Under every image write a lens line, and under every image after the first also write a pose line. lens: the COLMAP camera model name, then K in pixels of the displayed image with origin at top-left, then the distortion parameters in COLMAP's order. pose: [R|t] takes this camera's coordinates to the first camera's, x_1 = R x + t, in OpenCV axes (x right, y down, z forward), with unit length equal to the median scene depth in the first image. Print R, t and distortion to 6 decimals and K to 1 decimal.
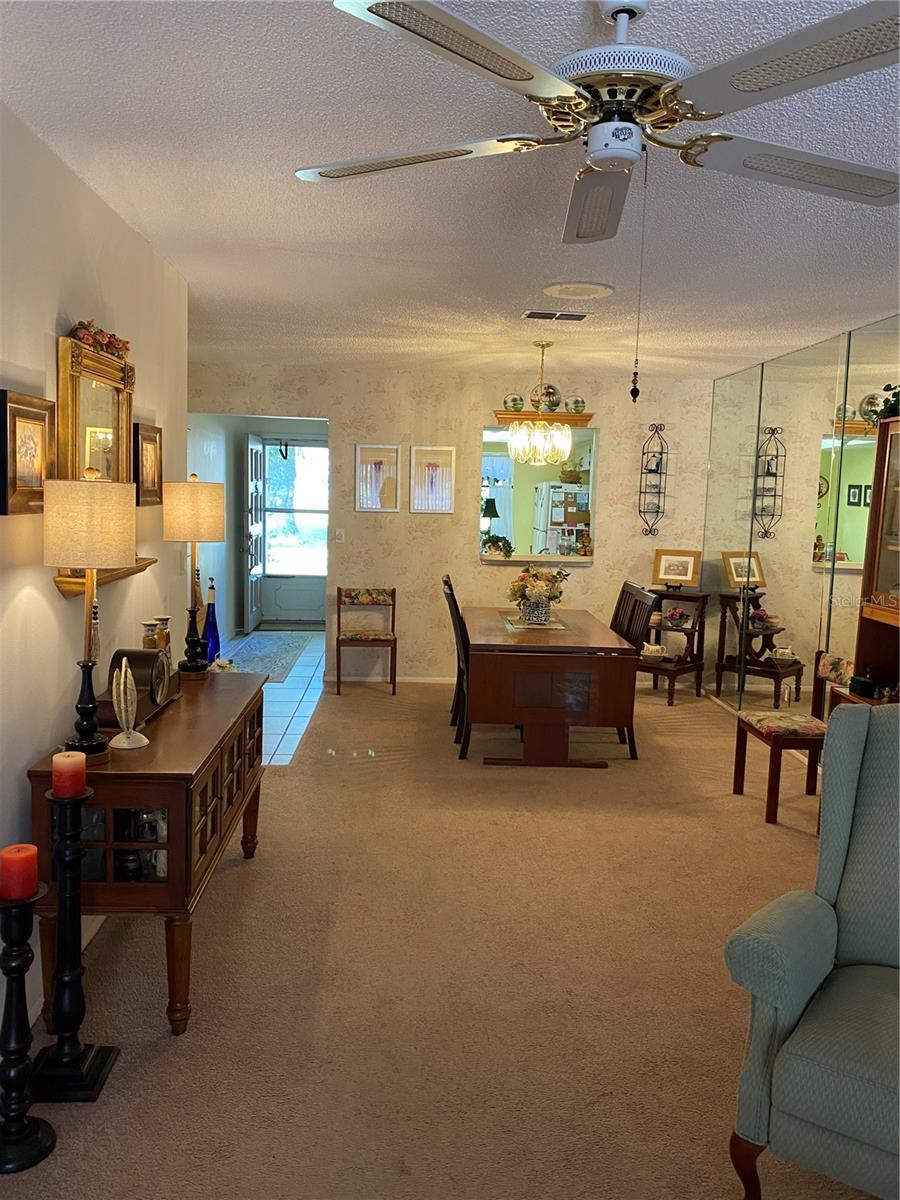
lens RADIAL K [[916.1, 0, 455.0], [0, 916.1, 593.0], [0, 0, 1]] dist [0.038611, -0.055237]
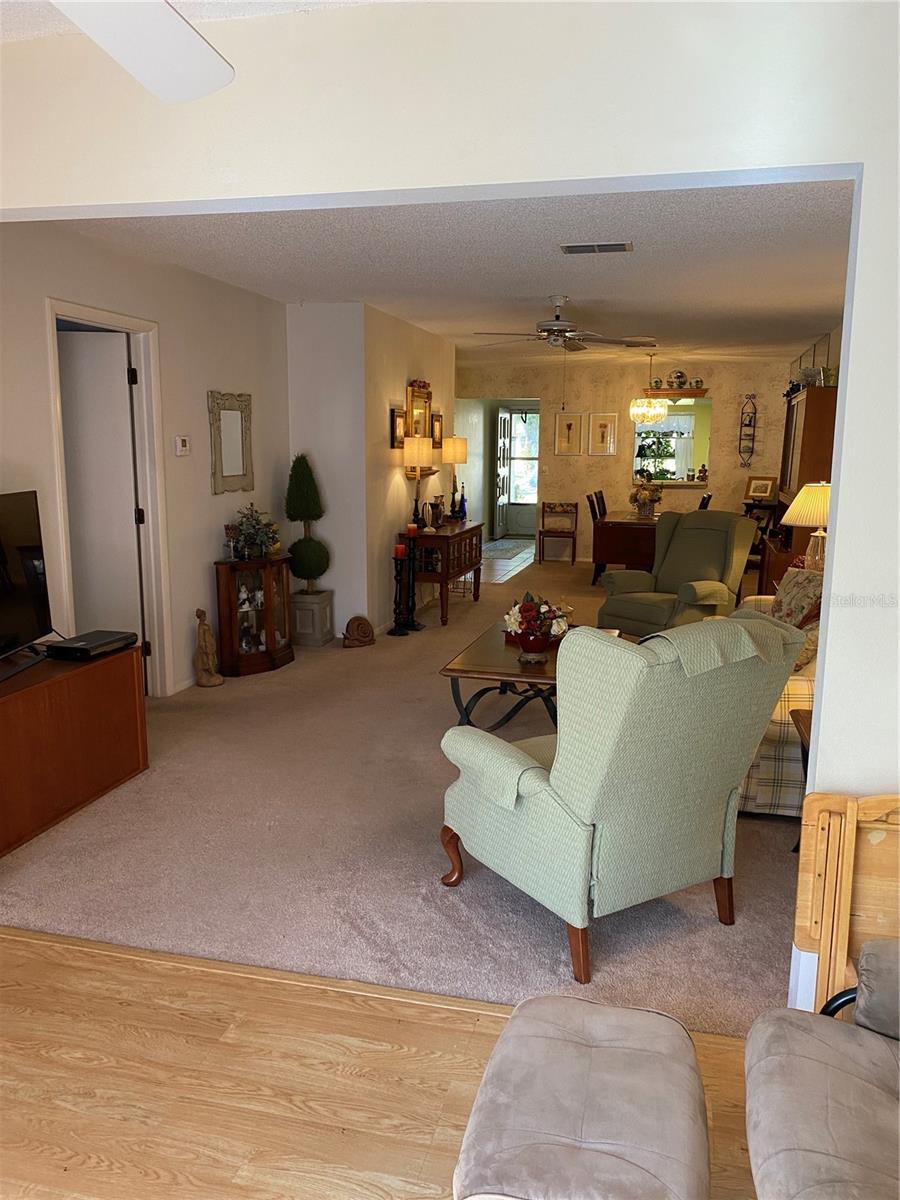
lens RADIAL K [[916.1, 0, 455.0], [0, 916.1, 609.2], [0, 0, 1]] dist [0.038611, -0.055237]
pose [[0.955560, 0.030826, -0.293182, 0.266566], [-0.012870, 0.997932, 0.062979, 0.107831], [0.294517, -0.056407, 0.953980, -0.806439]]
